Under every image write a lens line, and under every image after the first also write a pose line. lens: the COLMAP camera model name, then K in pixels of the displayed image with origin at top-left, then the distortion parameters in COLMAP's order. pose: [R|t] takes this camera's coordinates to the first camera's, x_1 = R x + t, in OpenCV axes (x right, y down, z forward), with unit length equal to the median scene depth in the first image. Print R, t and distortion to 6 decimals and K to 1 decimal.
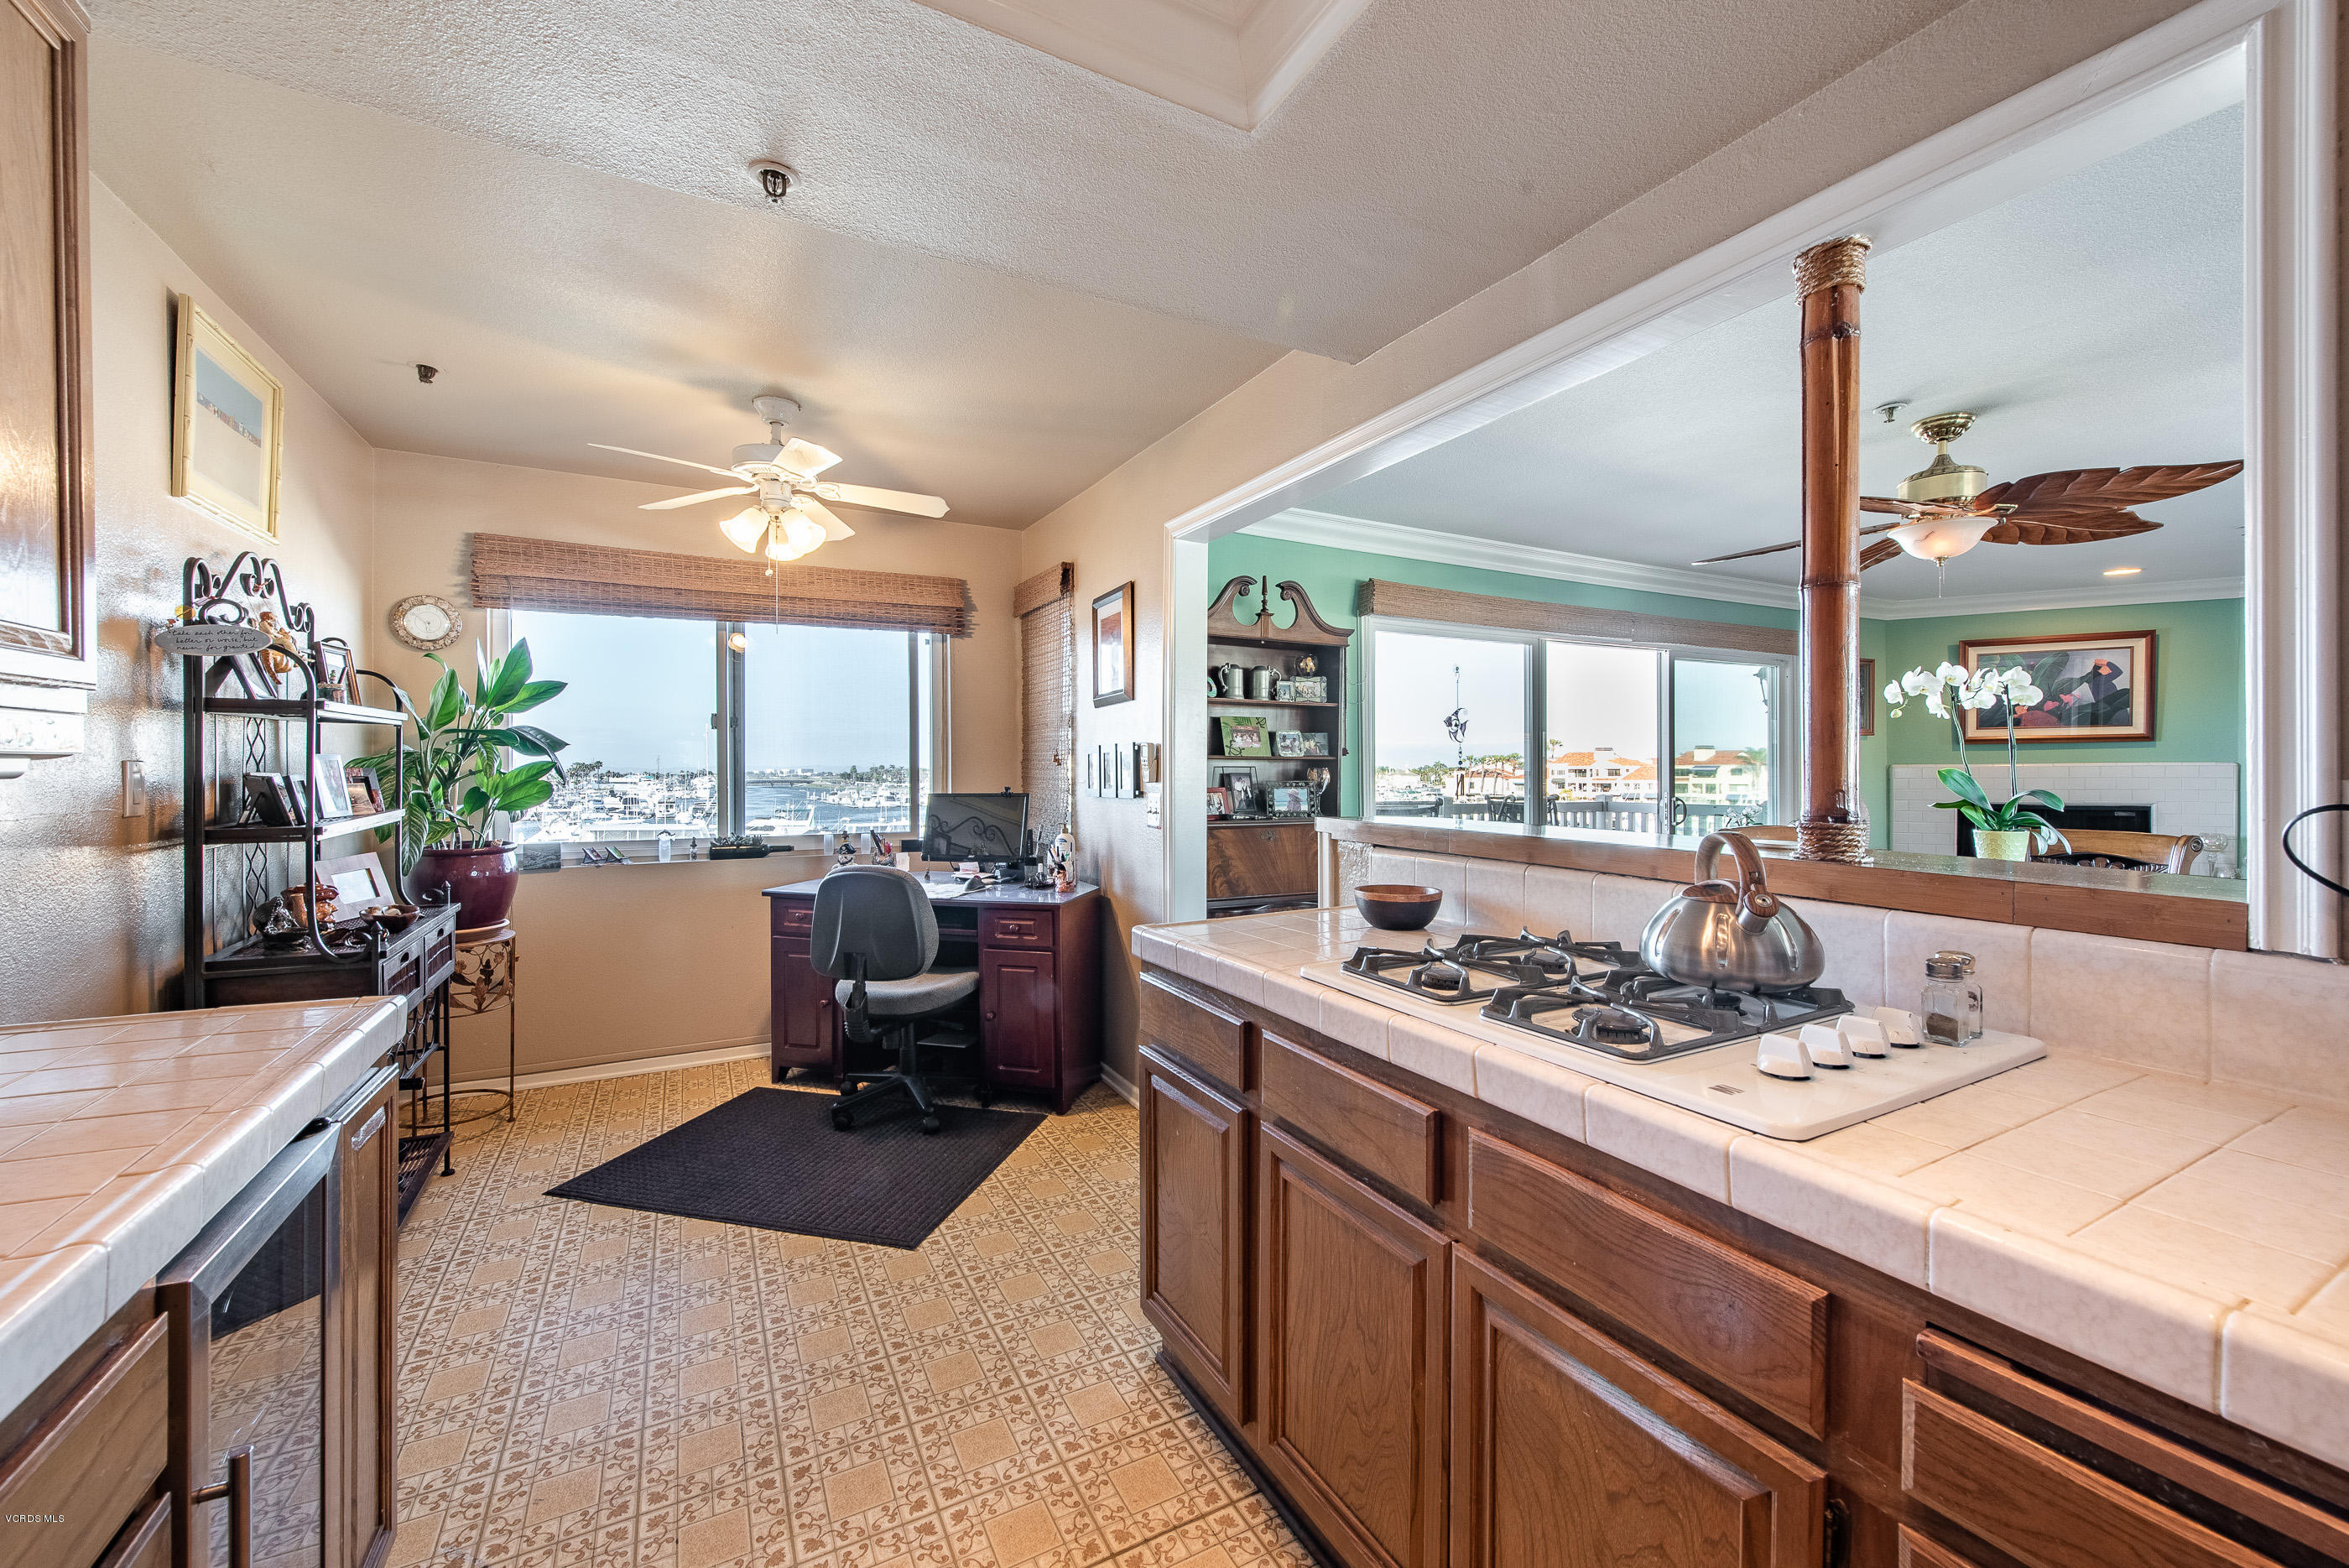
lens RADIAL K [[933.1, 0, 1184.4], [0, 933.1, 794.2], [0, 0, 1]] dist [-0.000016, -0.000256]
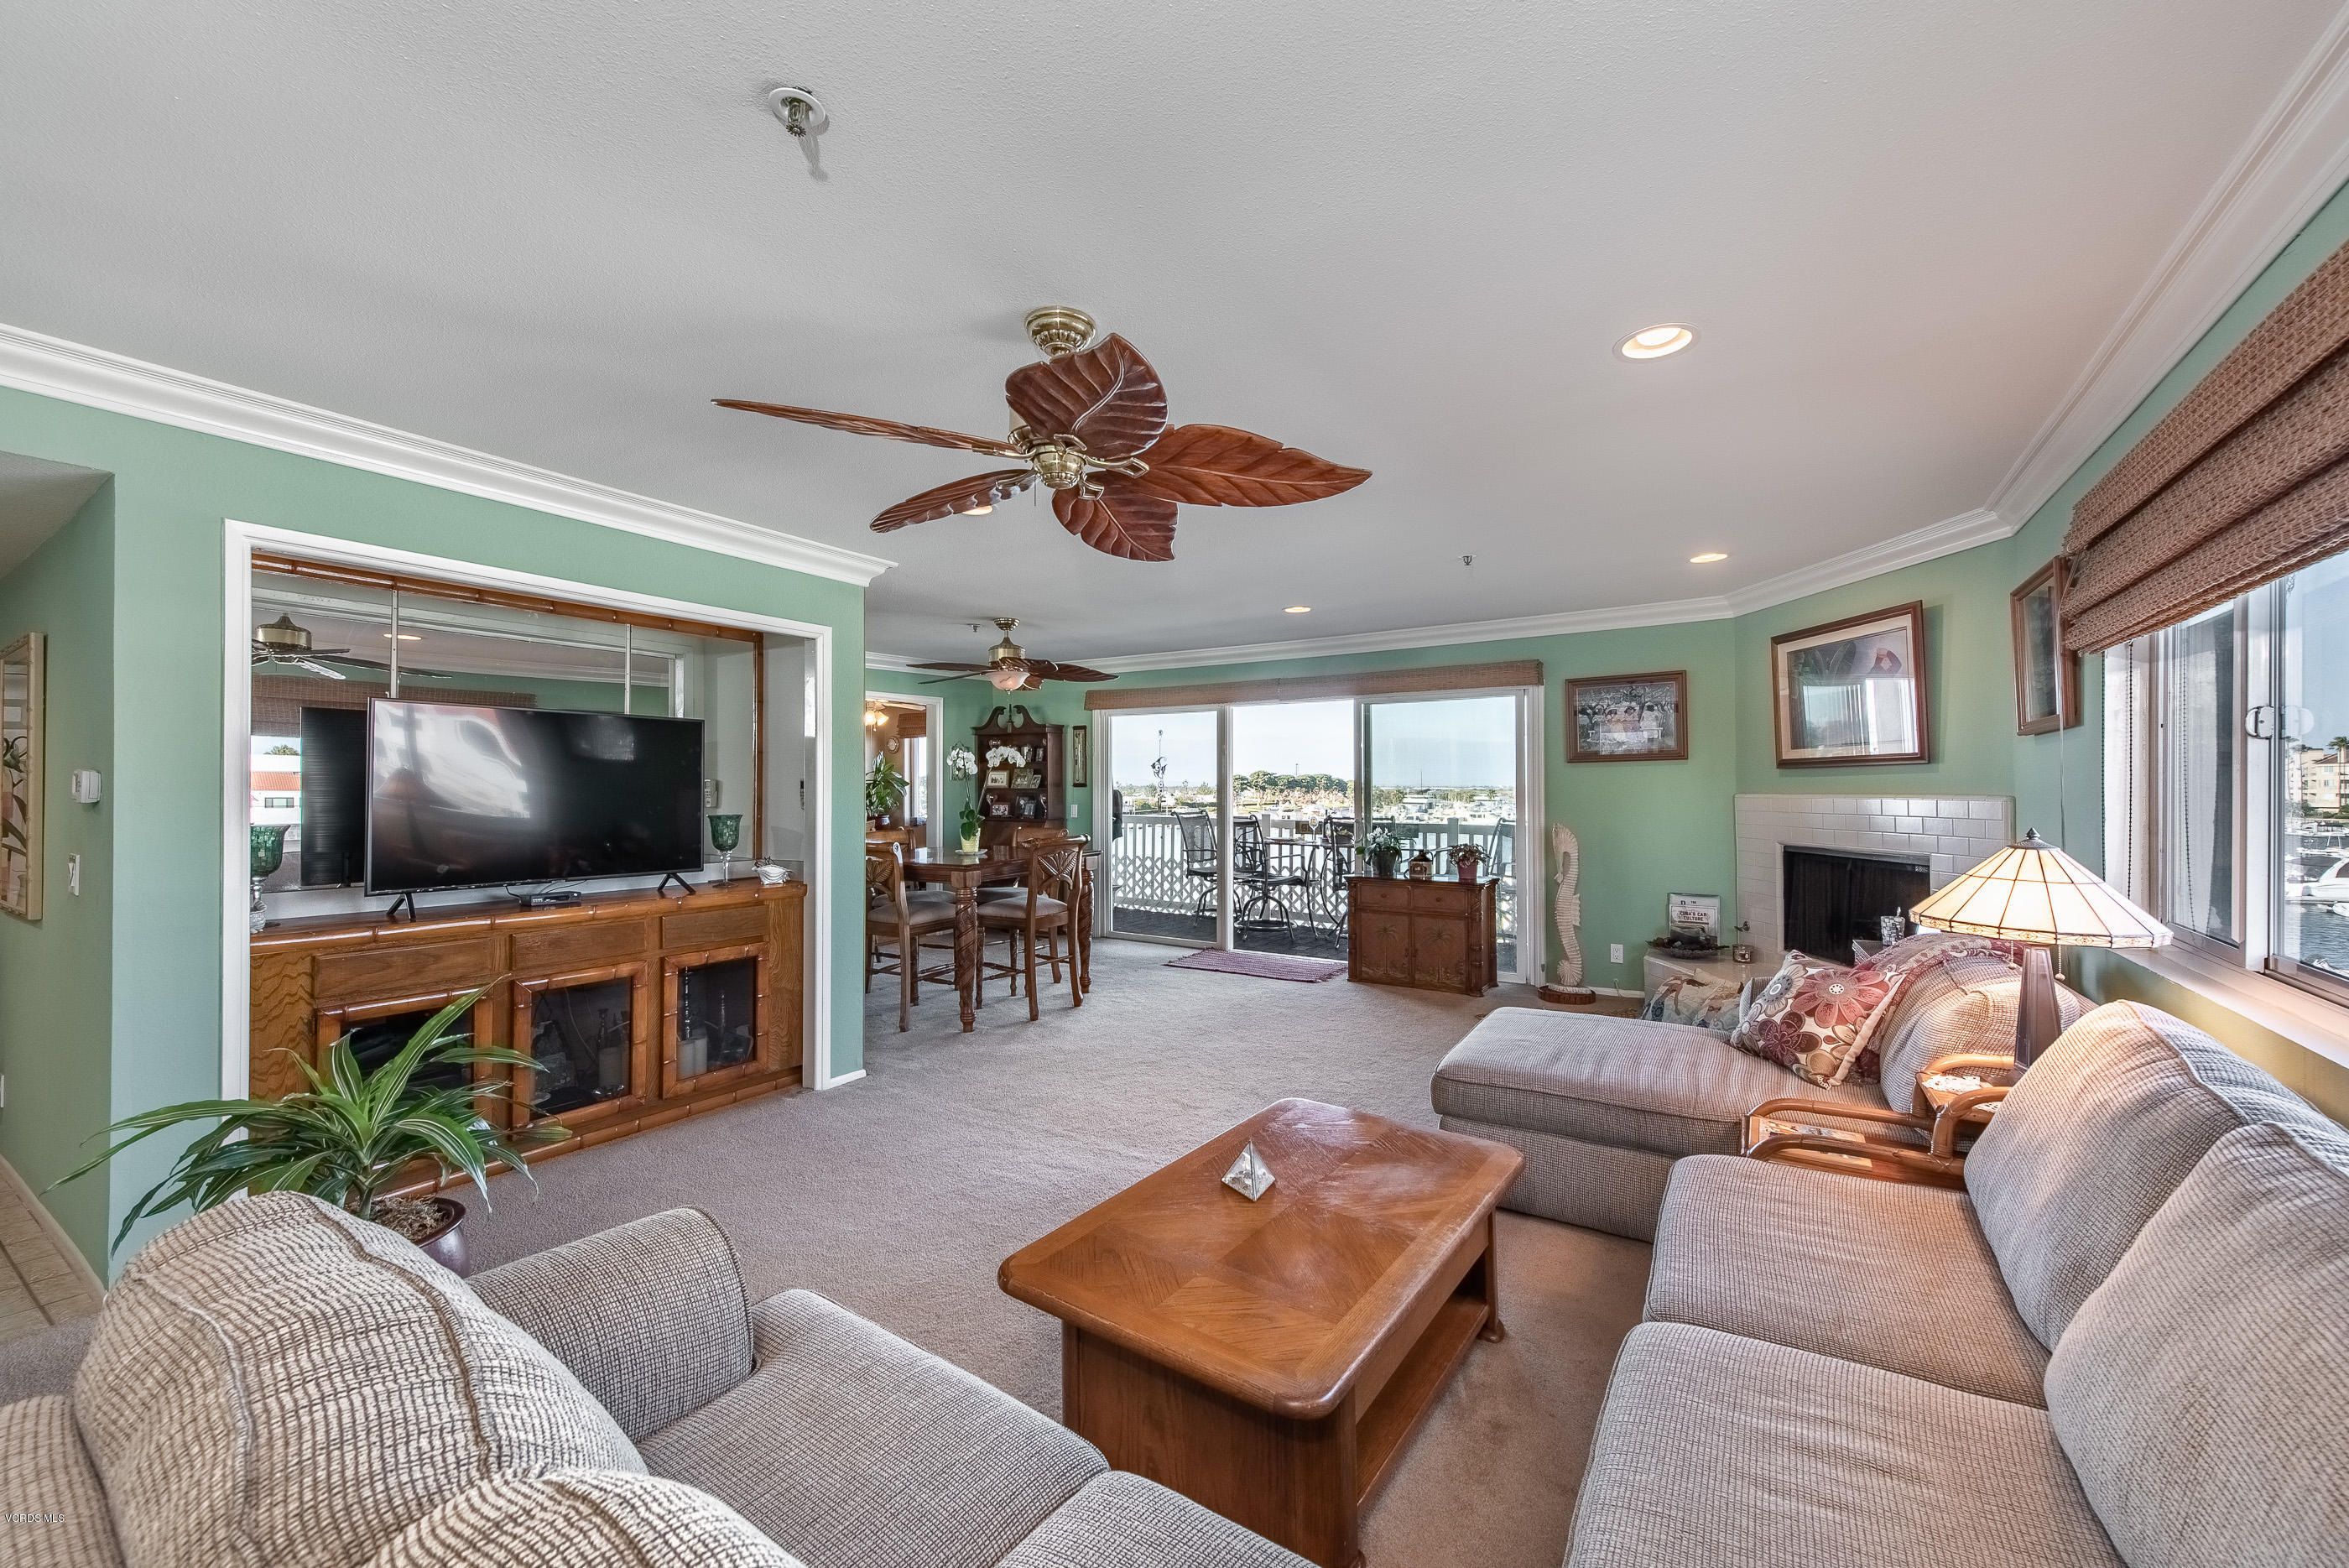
lens RADIAL K [[911.7, 0, 1178.8], [0, 911.7, 777.8], [0, 0, 1]] dist [-0.000878, -0.000364]
pose [[0.477552, -0.005936, -0.878583, 1.345192], [-0.024493, 0.999499, -0.020066, -0.019601], [0.878262, 0.031101, 0.477168, 0.209098]]
